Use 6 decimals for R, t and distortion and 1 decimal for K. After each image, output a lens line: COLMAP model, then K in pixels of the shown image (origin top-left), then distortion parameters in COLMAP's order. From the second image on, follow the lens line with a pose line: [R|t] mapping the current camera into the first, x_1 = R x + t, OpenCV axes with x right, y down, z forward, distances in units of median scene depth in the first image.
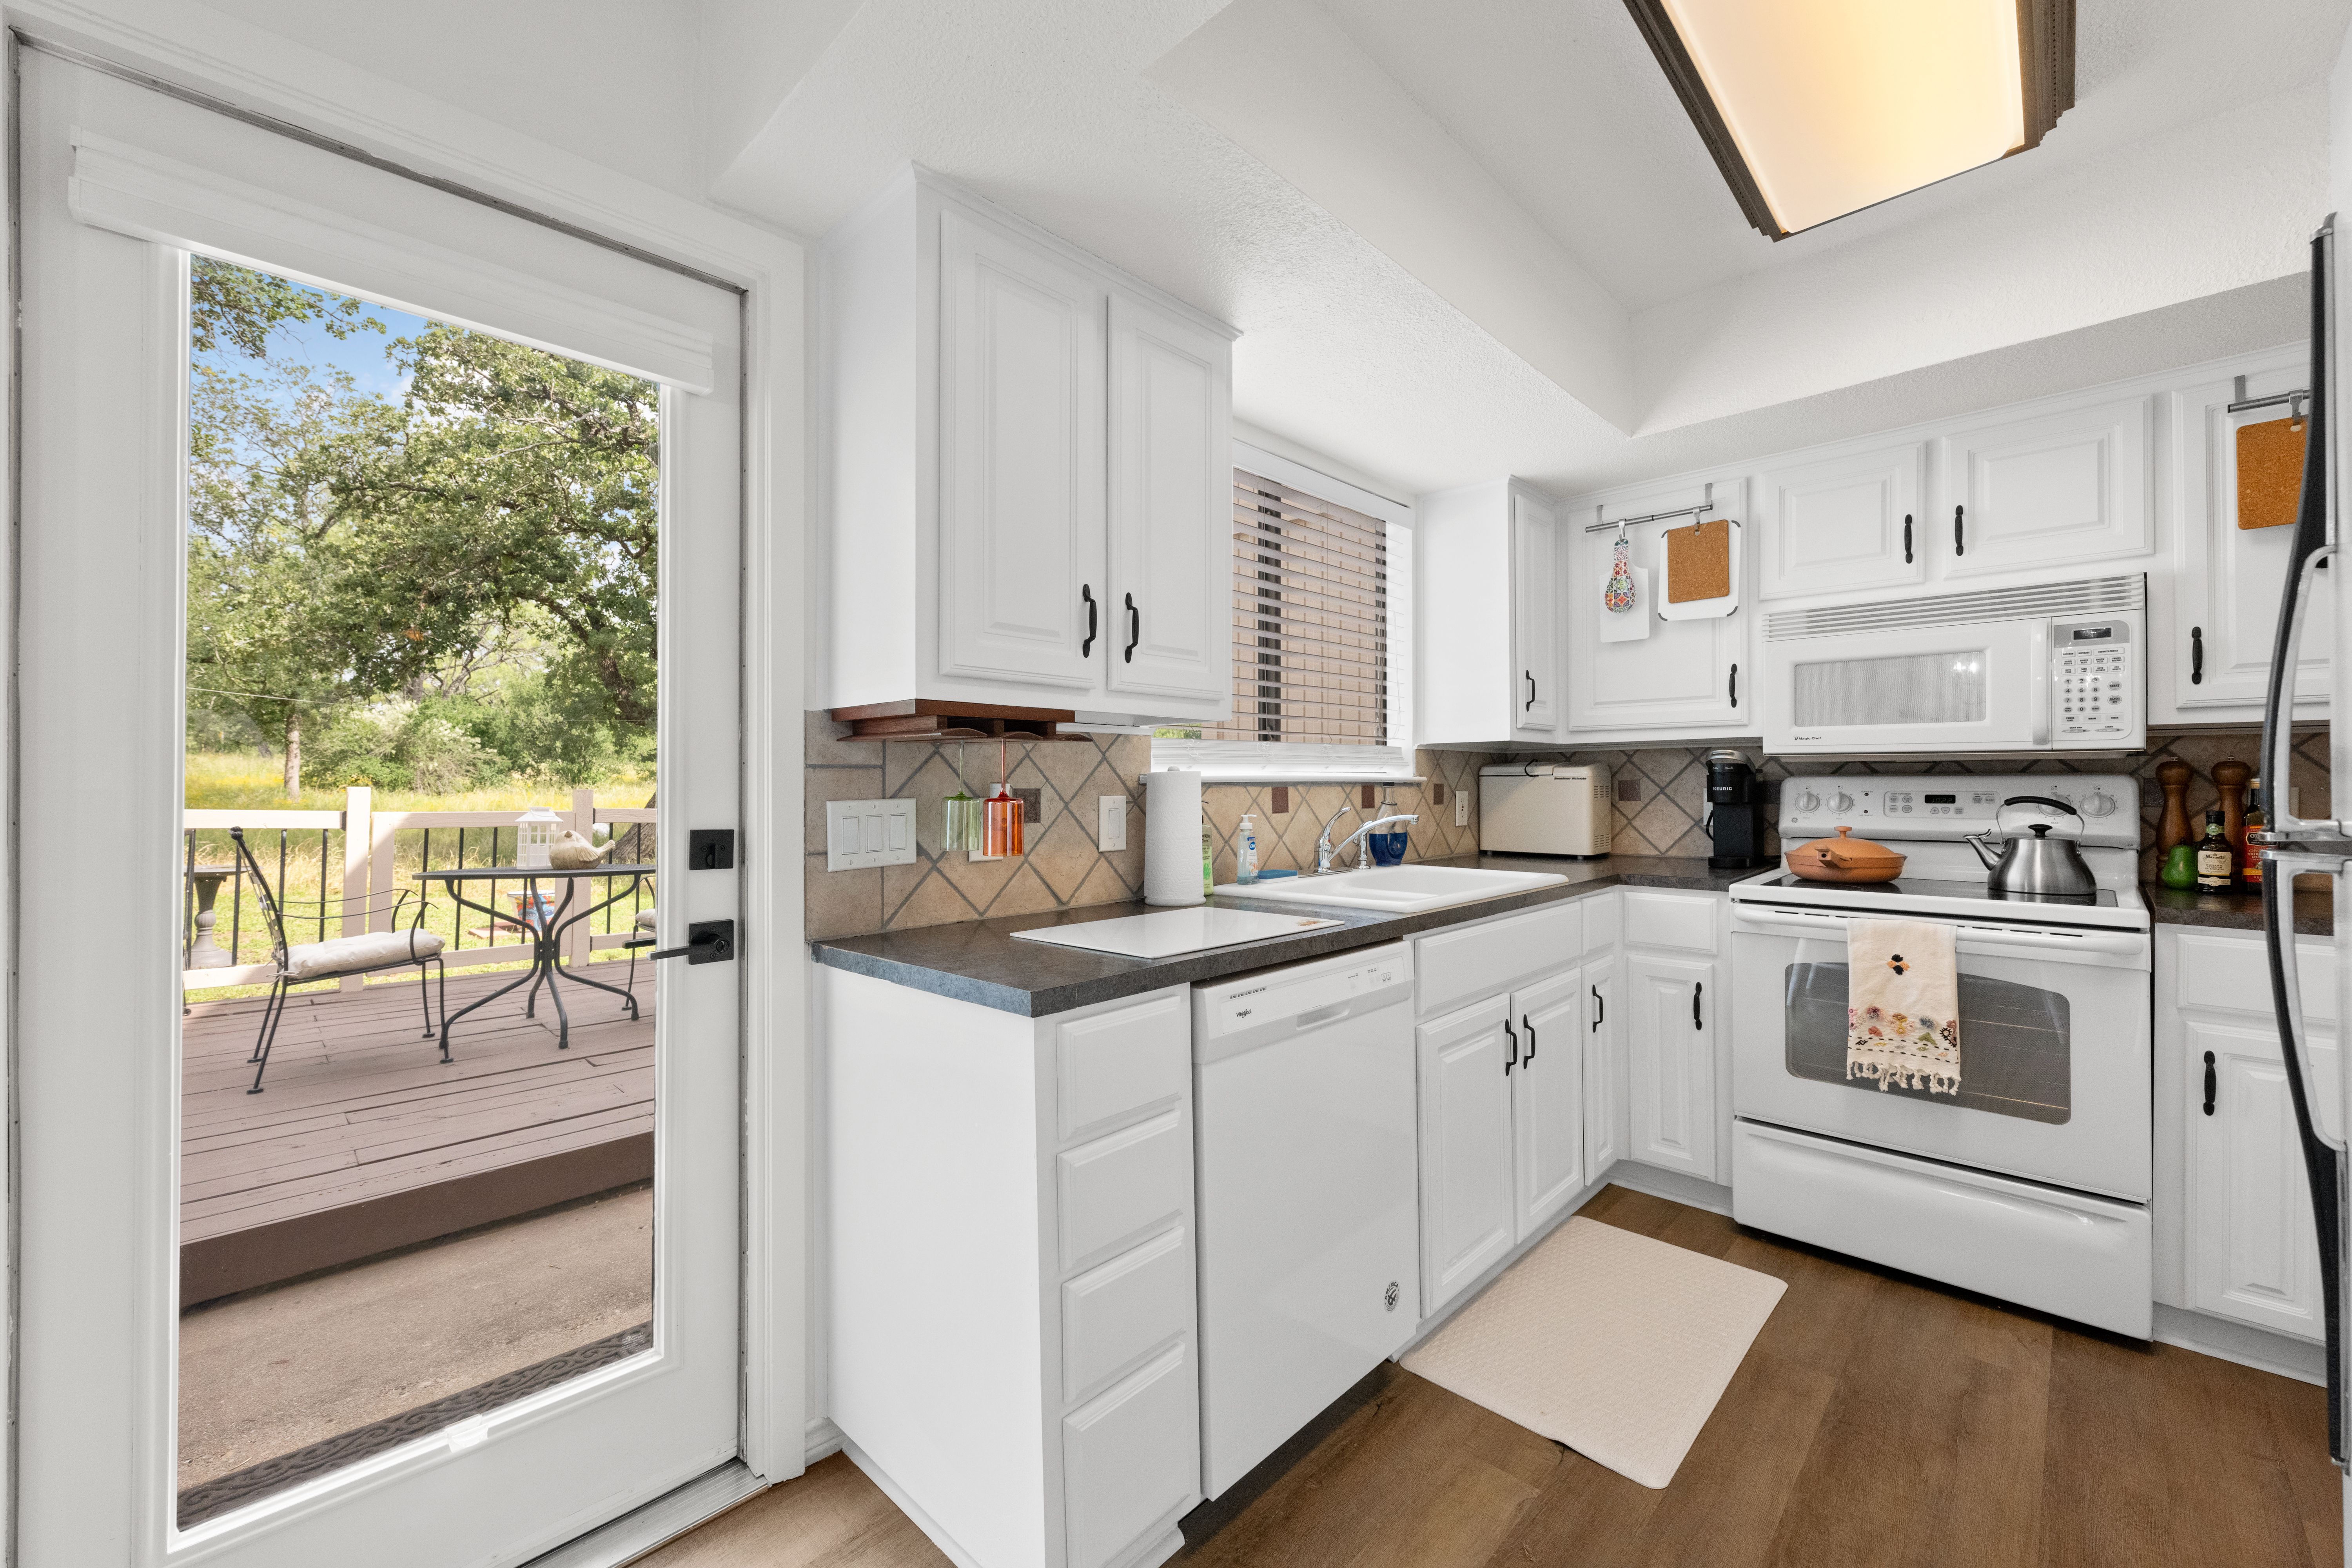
lens RADIAL K [[932.3, 0, 1176.7], [0, 932.3, 774.4], [0, 0, 1]] dist [-0.001411, 0.000810]
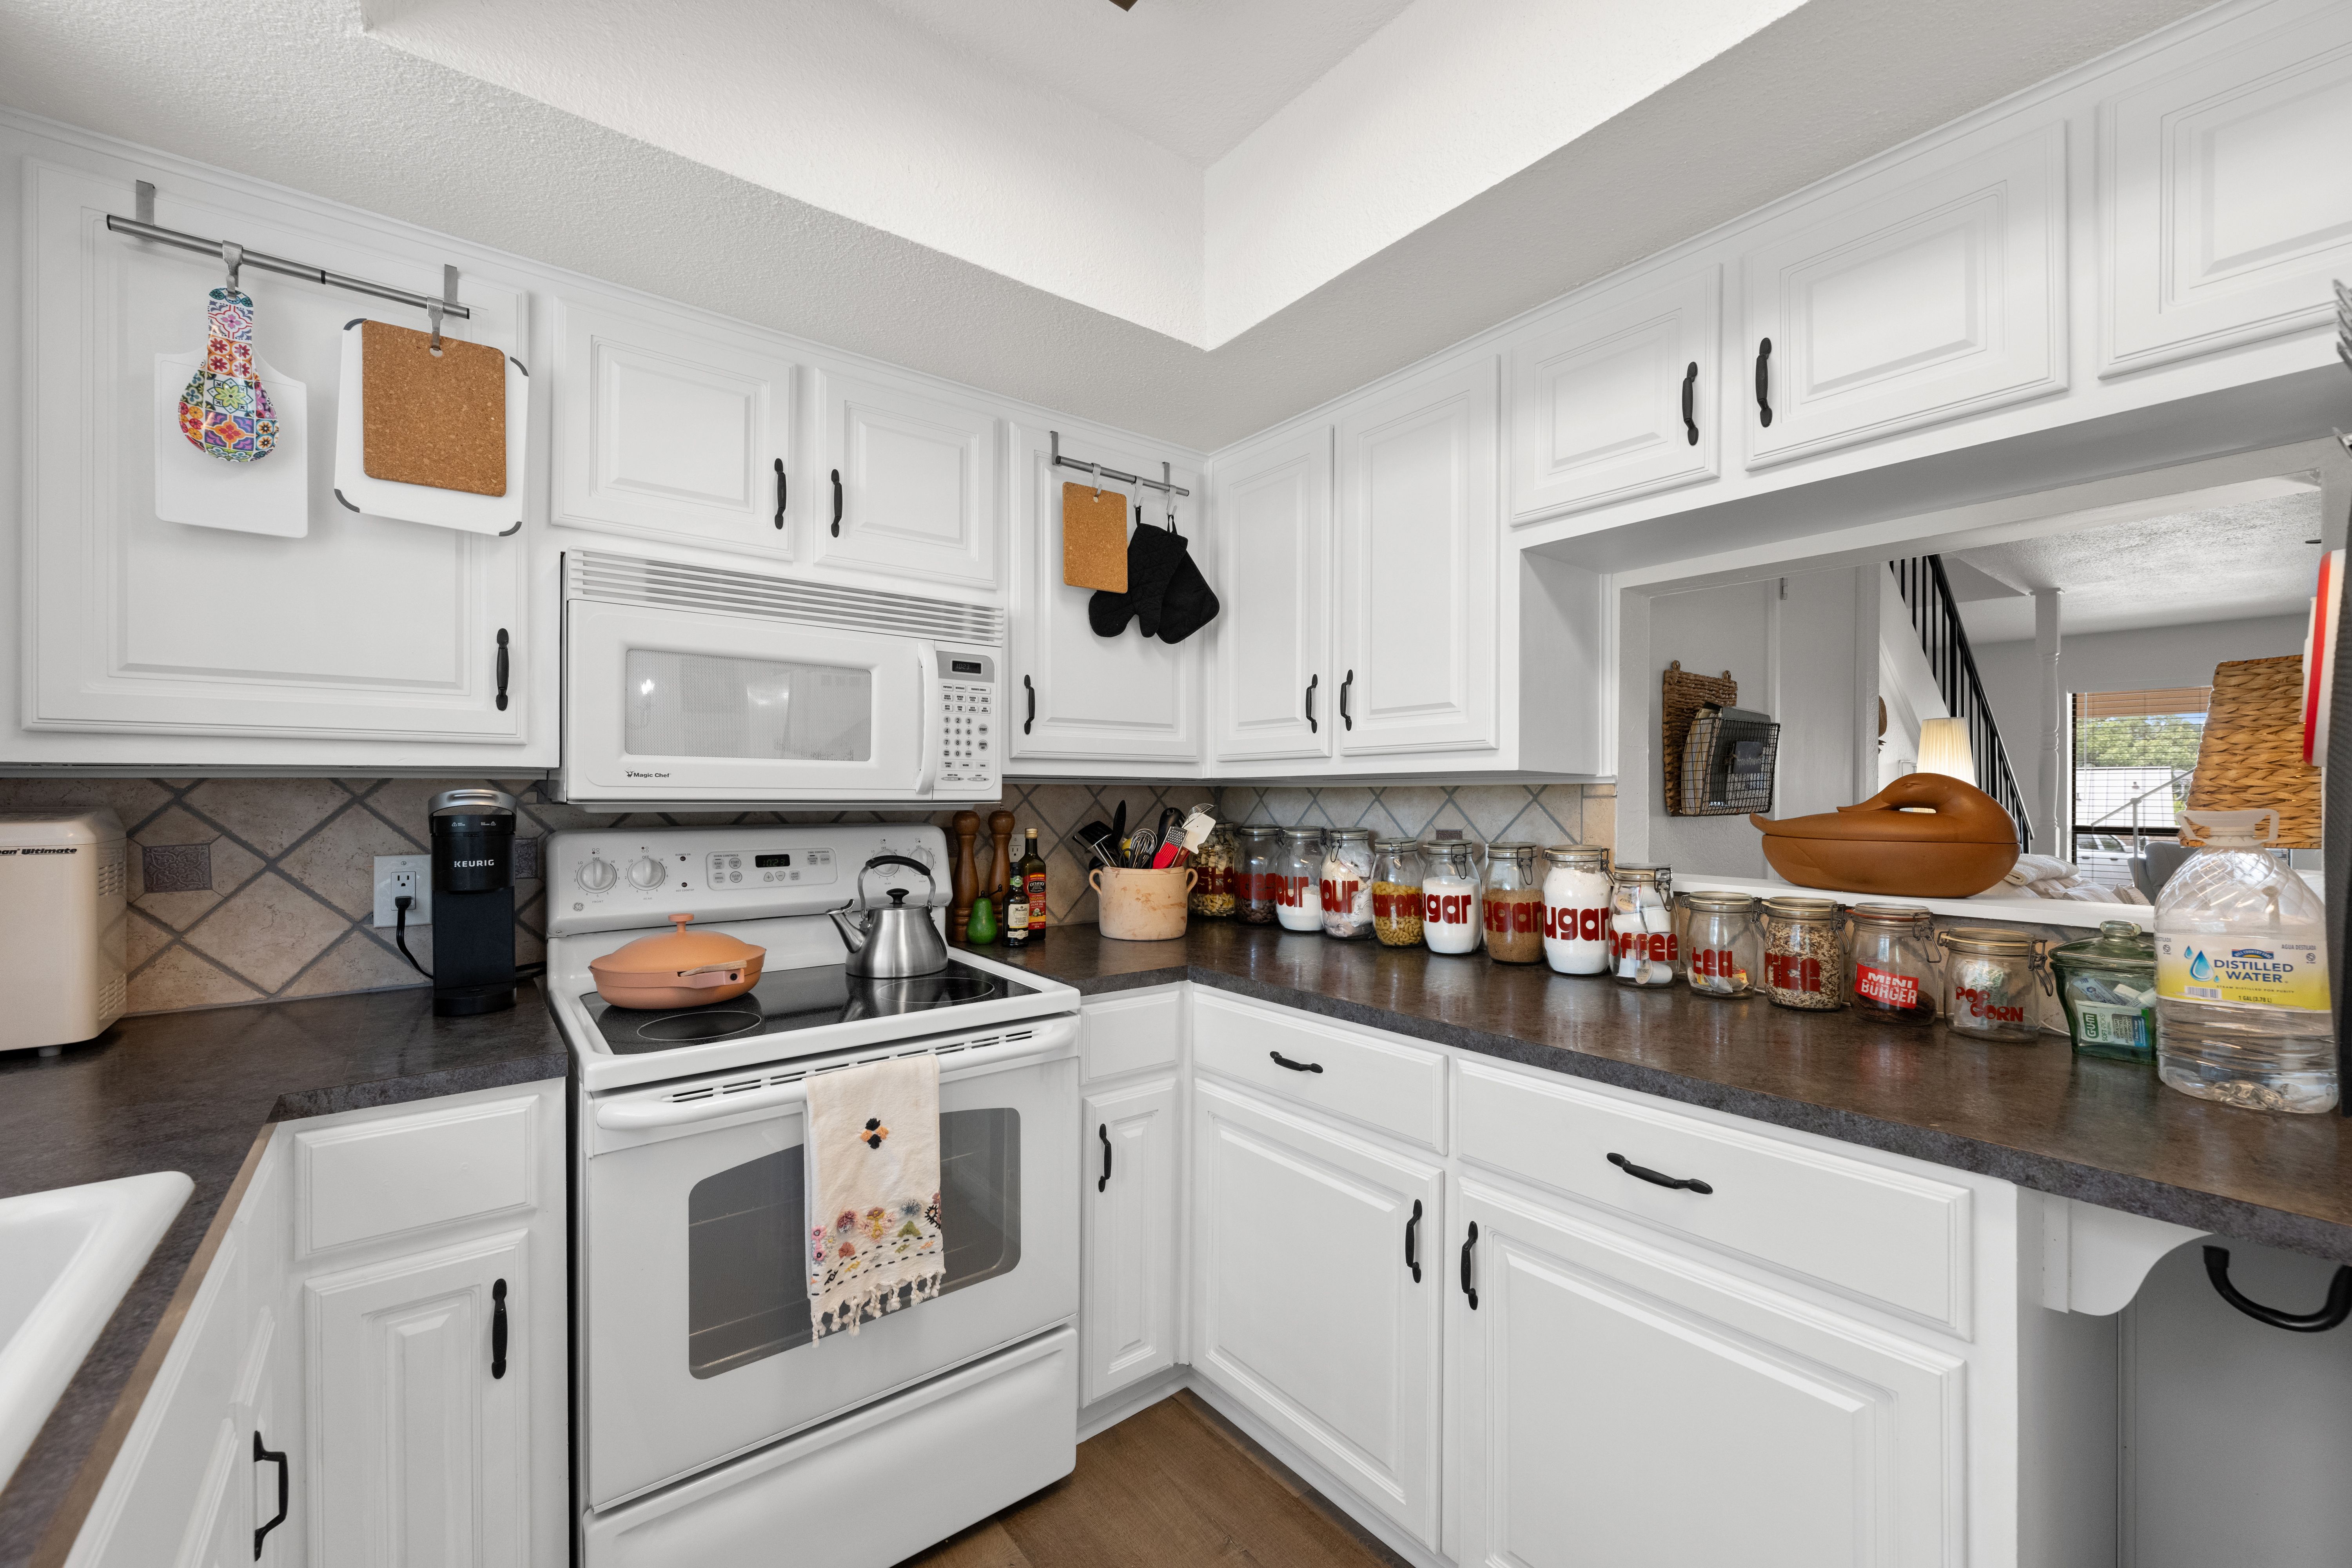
lens RADIAL K [[932.3, 0, 1179.4], [0, 932.3, 795.6], [0, 0, 1]] dist [-0.001411, 0.000810]
pose [[0.131351, -0.000256, 0.991336, 0.132321], [-0.009974, 0.999949, 0.001579, -0.030528], [-0.991286, -0.010095, 0.131341, 0.600951]]
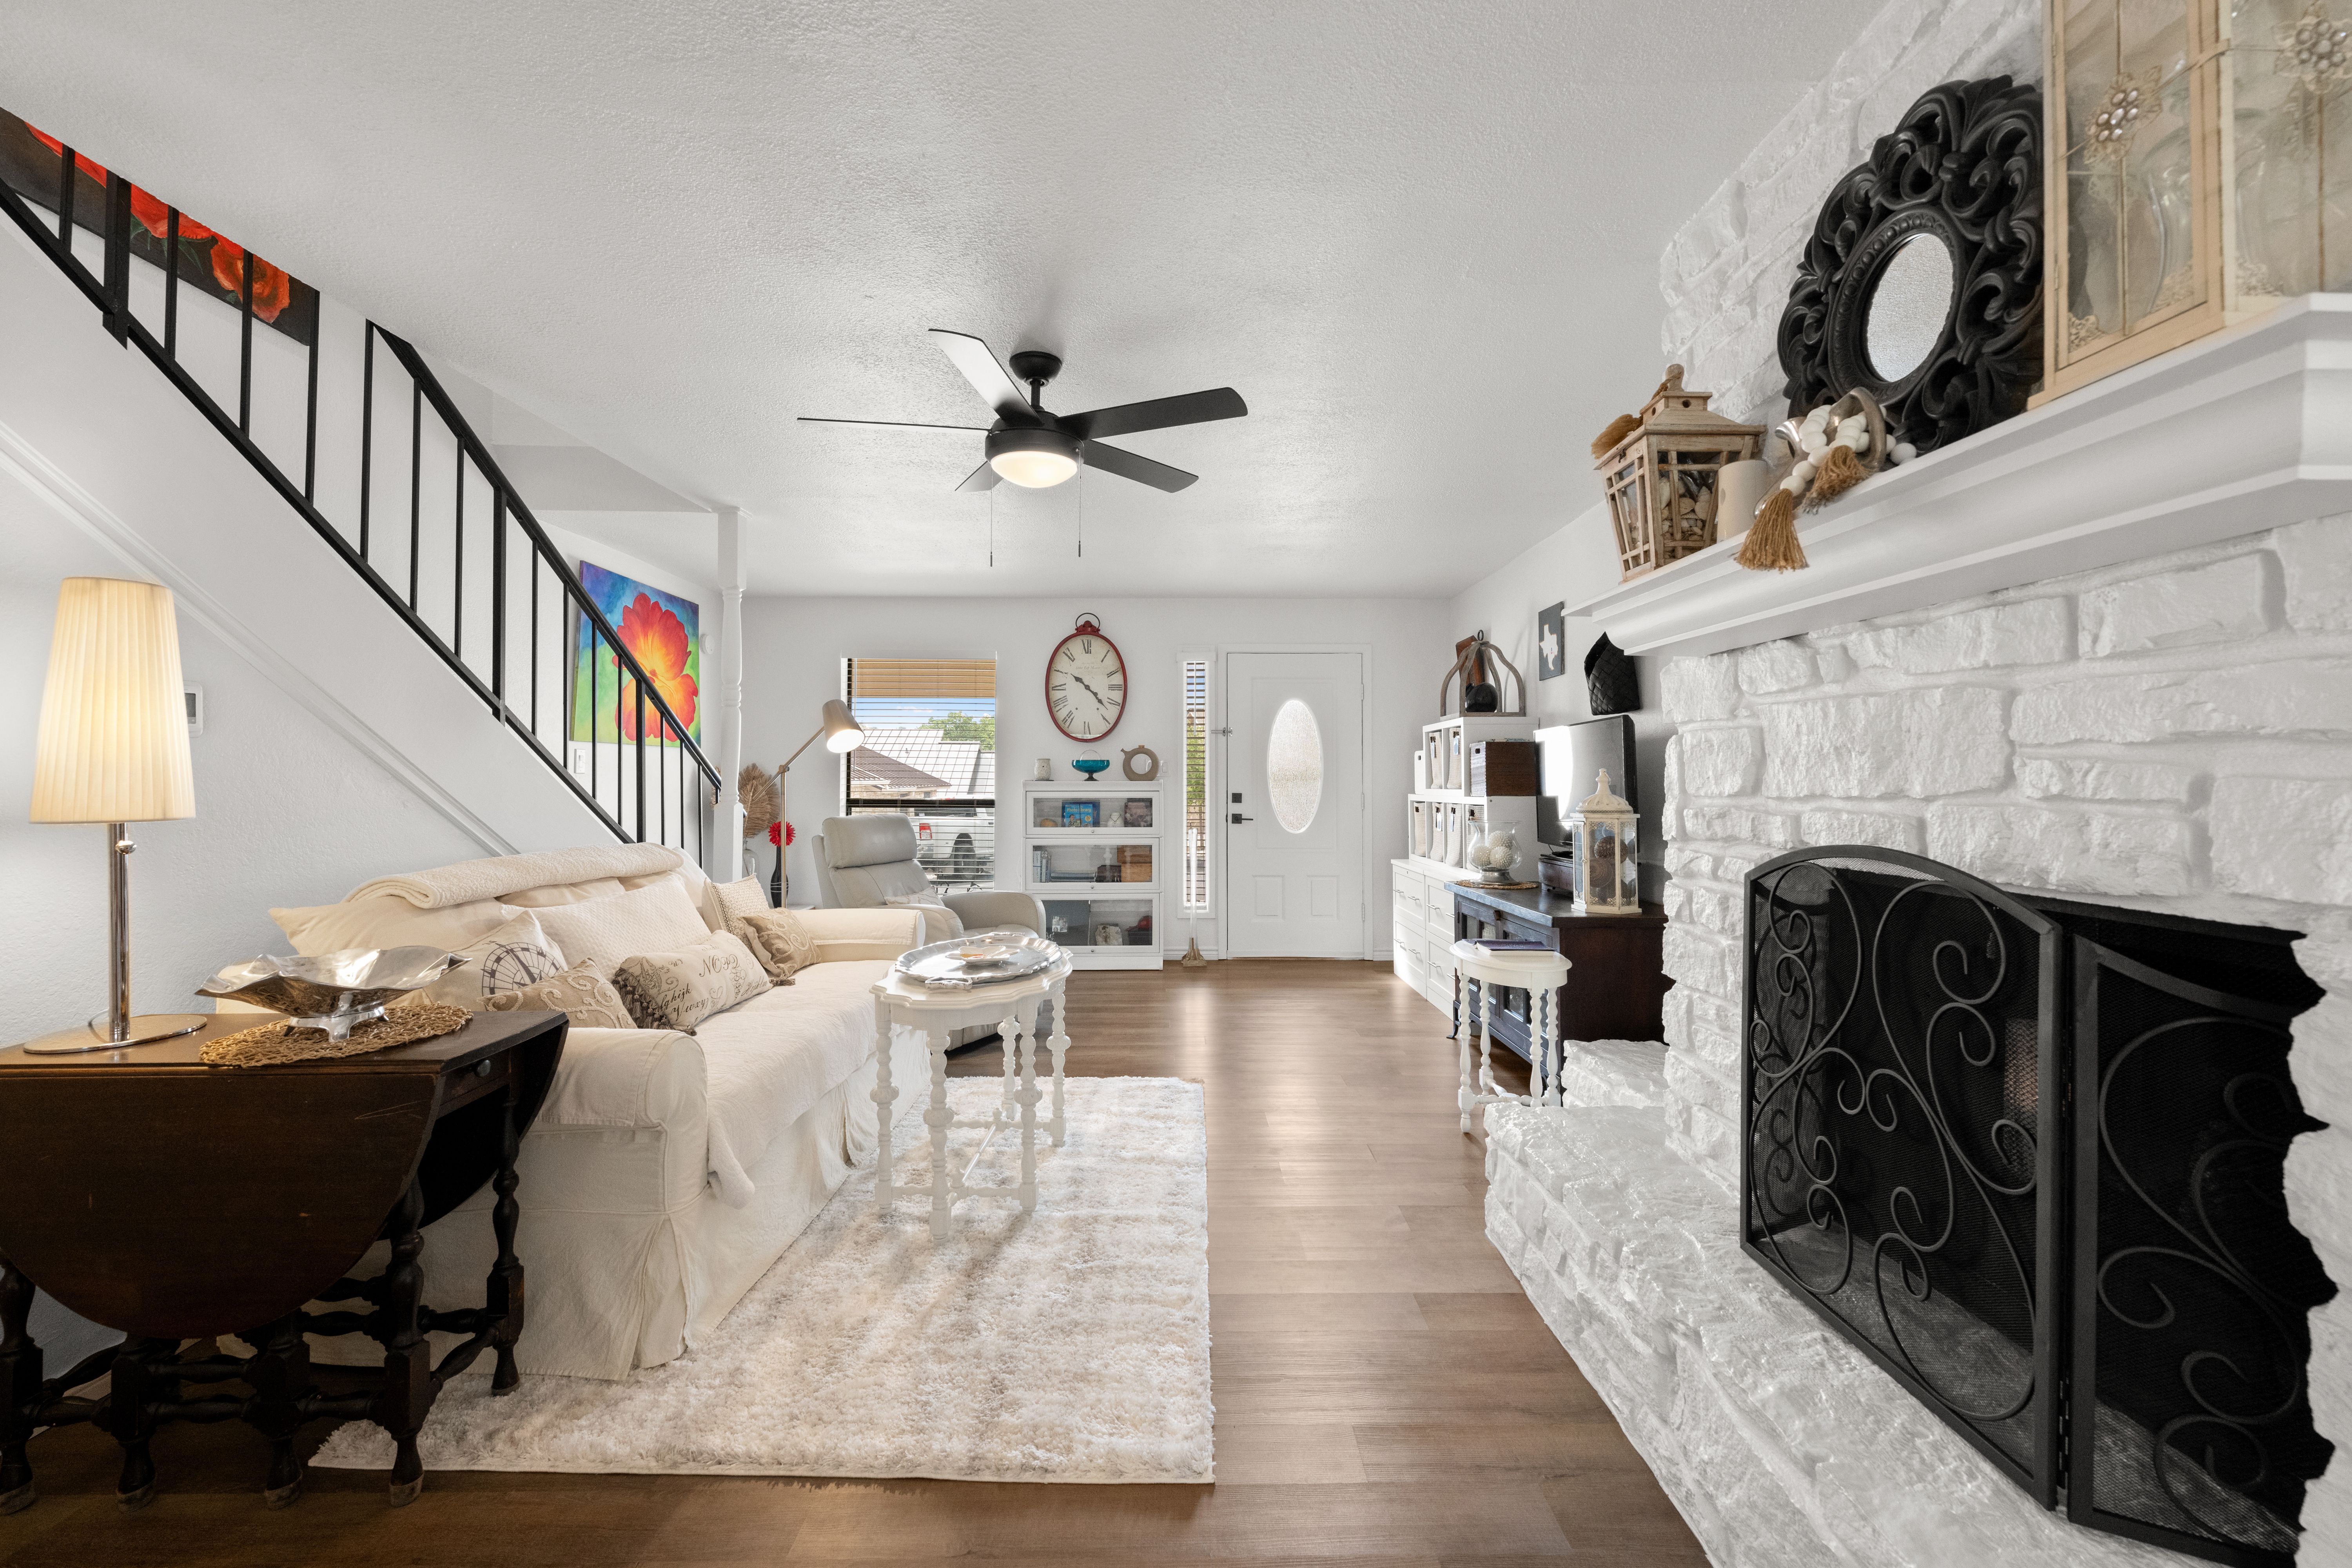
lens RADIAL K [[932.3, 0, 1178.8], [0, 932.3, 756.7], [0, 0, 1]] dist [-0.001411, 0.000810]
pose [[-0.703709, 0.013337, 0.710363, 0.704525], [-0.006550, 0.999660, -0.025257, -0.022898], [-0.710458, -0.022427, -0.703382, -0.466150]]
